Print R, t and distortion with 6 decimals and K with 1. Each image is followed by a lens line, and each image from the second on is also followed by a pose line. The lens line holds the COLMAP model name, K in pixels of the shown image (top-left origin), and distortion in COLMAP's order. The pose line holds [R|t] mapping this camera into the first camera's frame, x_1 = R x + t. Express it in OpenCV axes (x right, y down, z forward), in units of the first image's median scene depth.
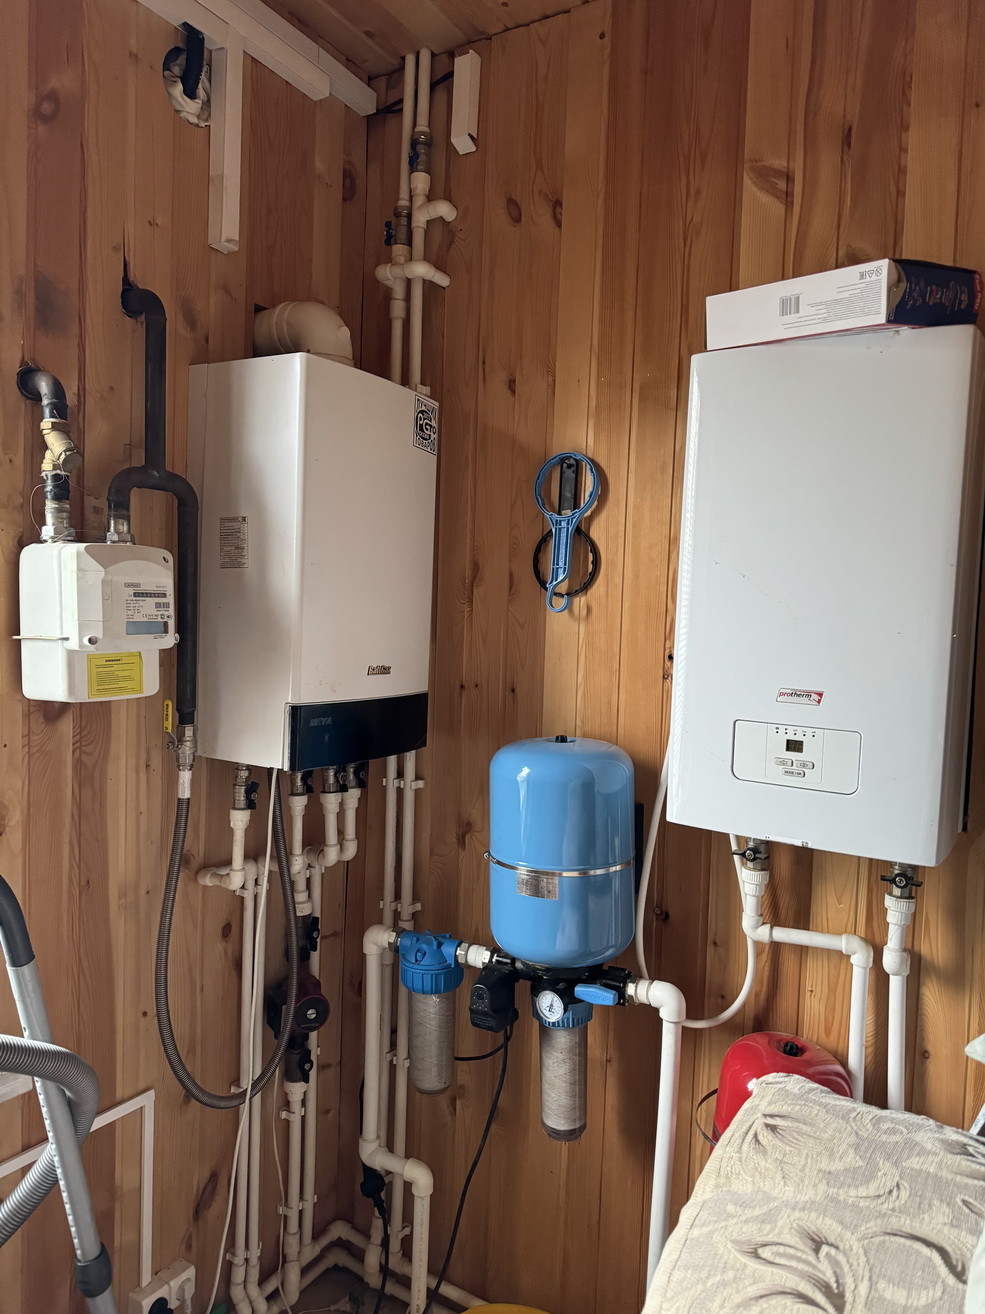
lens RADIAL K [[941.2, 0, 498.3], [0, 941.2, 657.8], [0, 0, 1]] dist [0.042864, -0.052143]
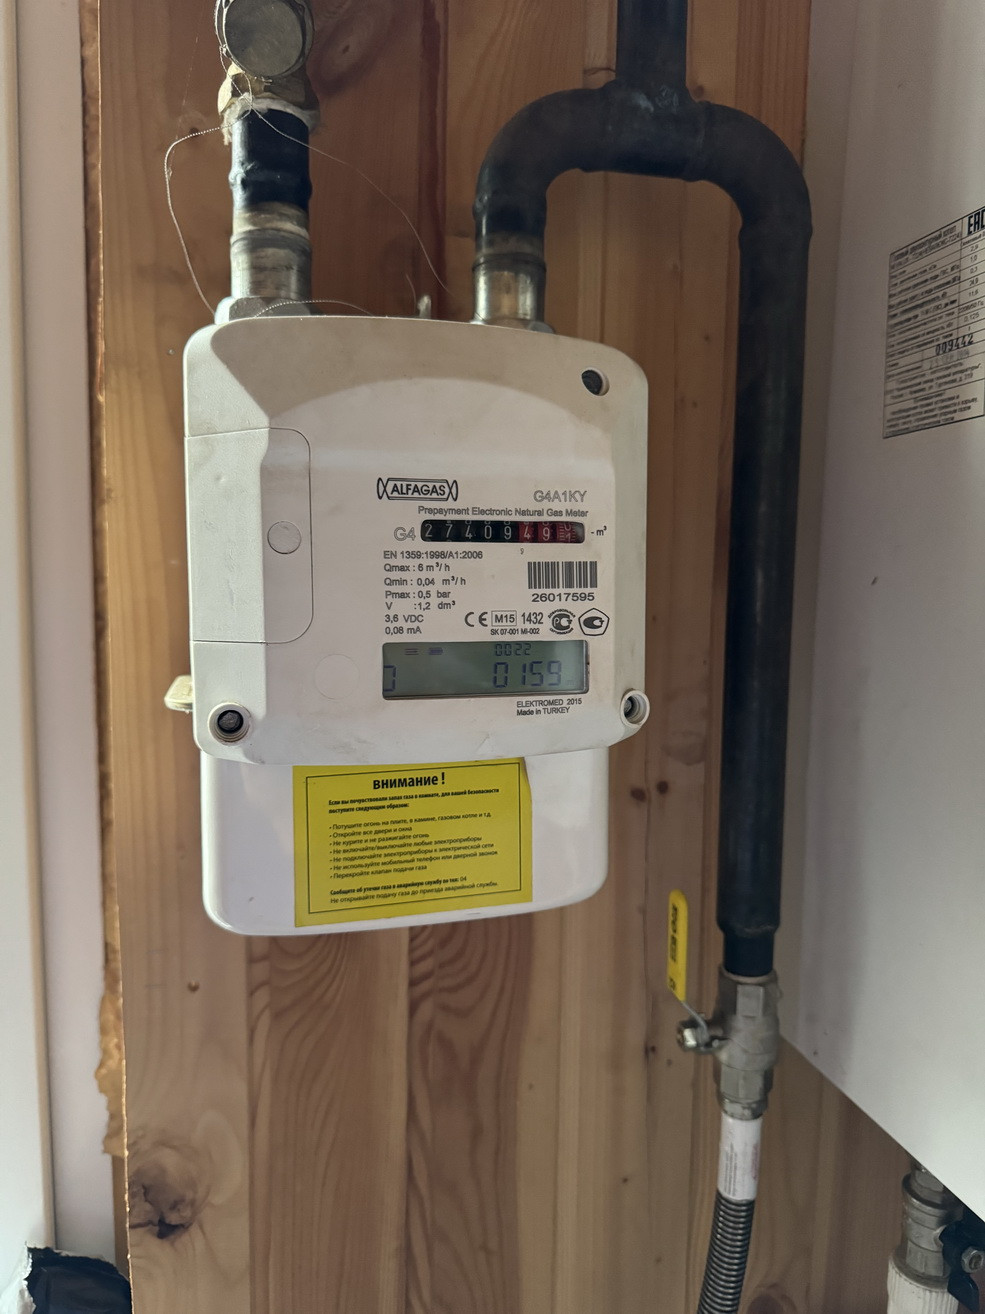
lens RADIAL K [[941.2, 0, 500.0], [0, 941.2, 665.0], [0, 0, 1]] dist [0.042864, -0.052143]
pose [[0.708217, 0.048973, -0.704294, -0.195679], [-0.034809, 0.998800, 0.034449, -0.039935], [0.705136, 0.000119, 0.709072, 0.808453]]
